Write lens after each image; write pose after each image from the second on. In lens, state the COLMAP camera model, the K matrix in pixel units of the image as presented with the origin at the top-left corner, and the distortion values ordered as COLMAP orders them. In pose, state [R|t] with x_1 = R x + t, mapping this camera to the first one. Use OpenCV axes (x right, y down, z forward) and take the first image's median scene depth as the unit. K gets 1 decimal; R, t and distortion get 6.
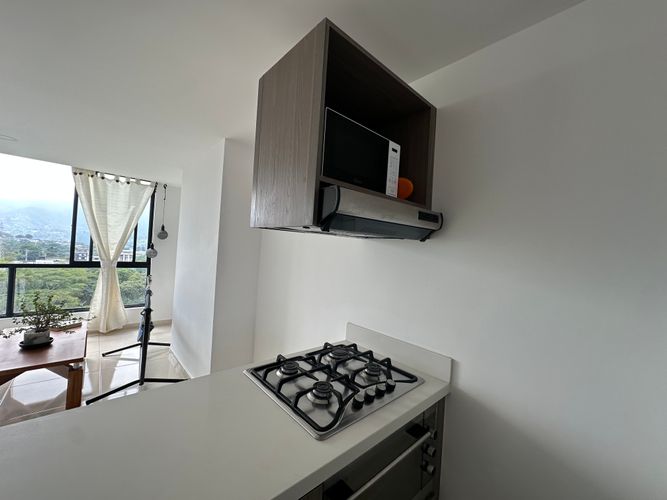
lens RADIAL K [[265.1, 0, 334.7], [0, 265.1, 249.1], [0, 0, 1]] dist [-0.002878, 0.000405]
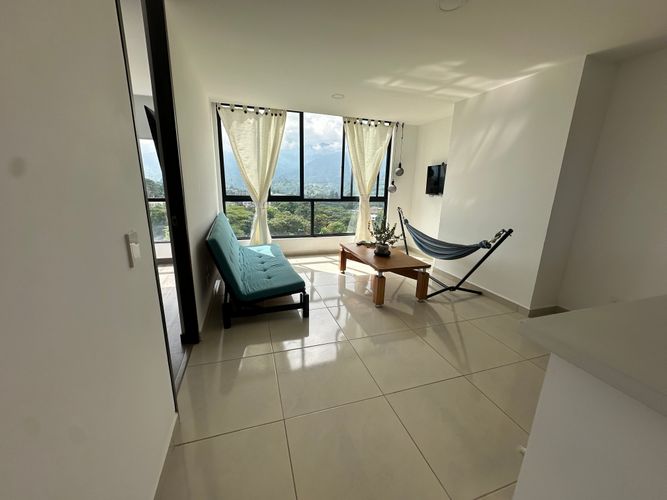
lens RADIAL K [[265.1, 0, 331.6], [0, 265.1, 249.4], [0, 0, 1]] dist [-0.002878, 0.000405]
pose [[0.905318, 0.064275, -0.419843, -0.454900], [0.032767, 0.974968, 0.219918, 0.010757], [0.423469, -0.212852, 0.880550, -0.198239]]
